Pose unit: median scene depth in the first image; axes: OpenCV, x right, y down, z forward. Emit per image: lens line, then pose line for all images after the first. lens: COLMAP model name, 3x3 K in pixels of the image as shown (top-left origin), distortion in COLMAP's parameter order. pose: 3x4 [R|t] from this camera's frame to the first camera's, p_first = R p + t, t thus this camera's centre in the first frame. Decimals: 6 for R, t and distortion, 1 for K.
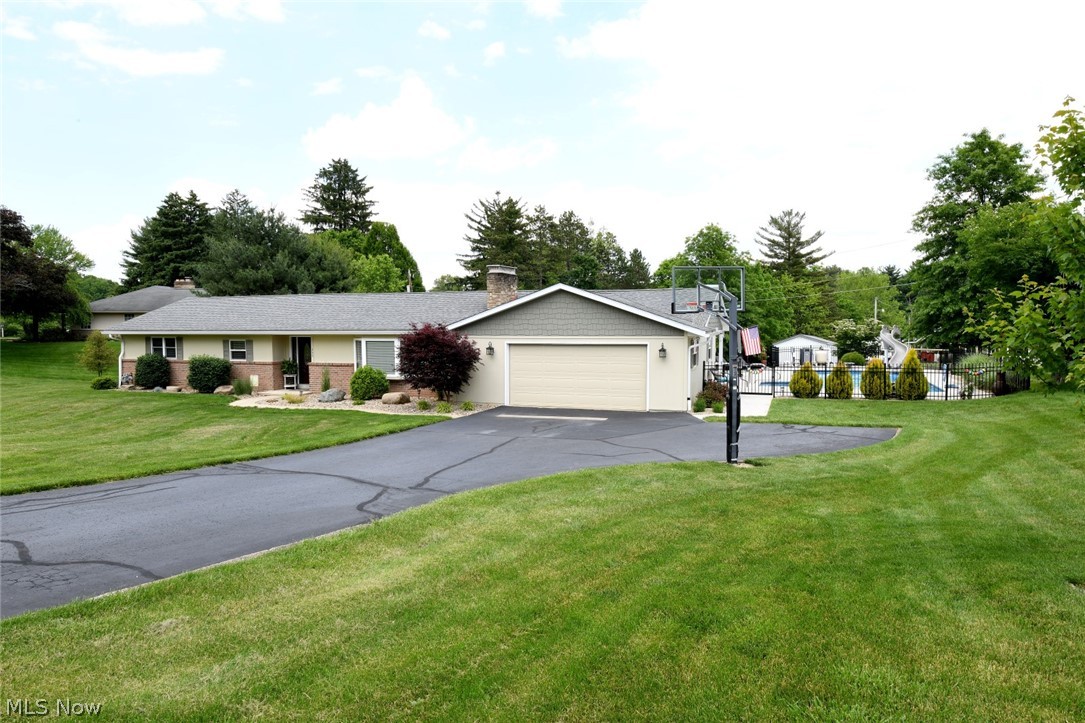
lens RADIAL K [[714.5, 0, 544.2], [0, 714.5, 363.8], [0, 0, 1]] dist [0.000820, 0.000627]
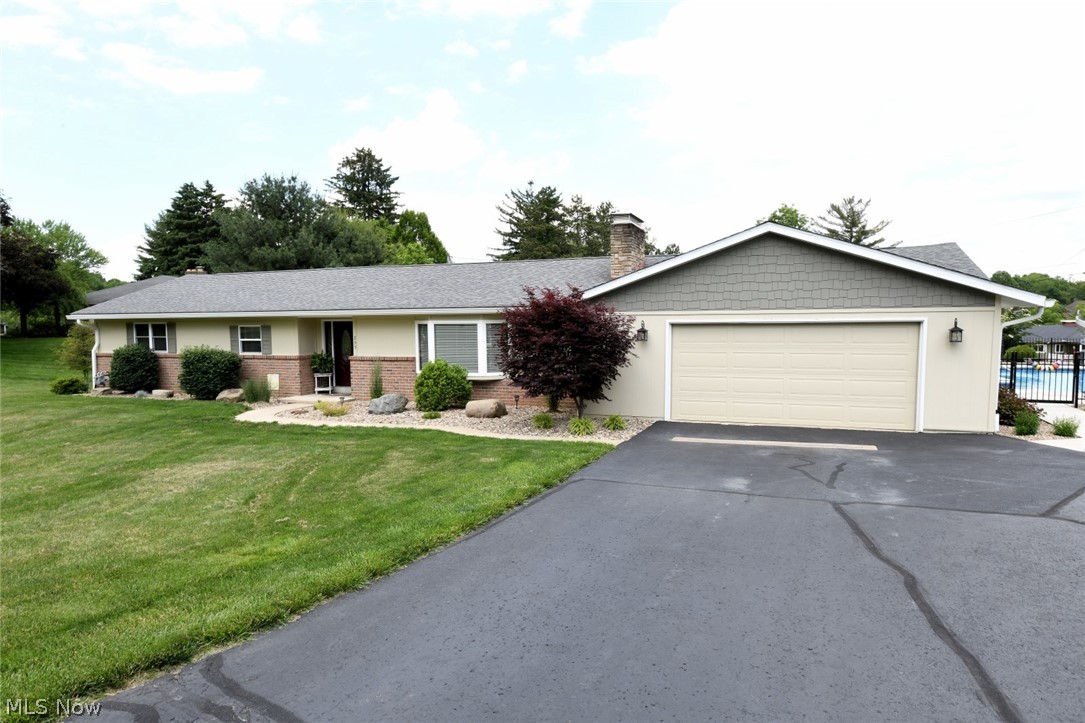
lens RADIAL K [[677.0, 0, 548.5], [0, 677.0, 381.6], [0, 0, 1]] dist [0.001560, -0.001086]
pose [[0.999995, -0.000802, -0.002951, -0.064793], [0.000872, 0.999719, 0.023704, 0.003762], [0.002931, -0.023706, 0.999715, 0.163165]]
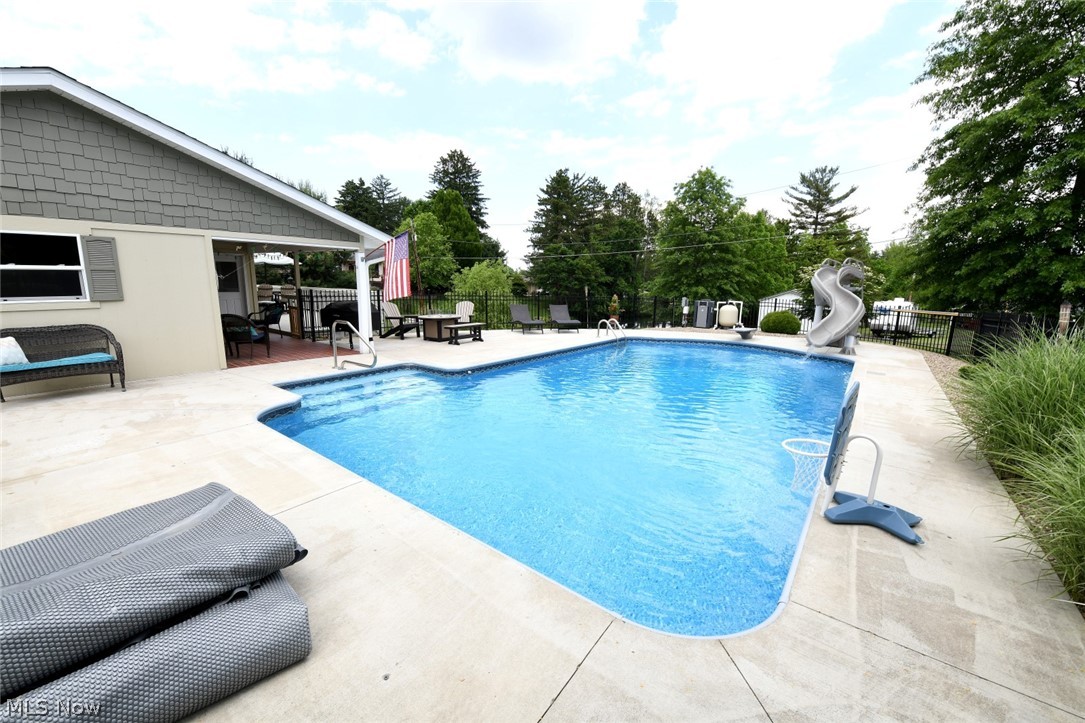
lens RADIAL K [[433.4, 0, 545.1], [0, 433.4, 364.8], [0, 0, 1]] dist [-0.015416, -0.001514]
pose [[0.953325, 0.084965, -0.289744, 0.238943], [-0.047602, 0.989884, 0.133653, -0.006921], [0.298169, -0.113623, 0.947726, 0.406621]]
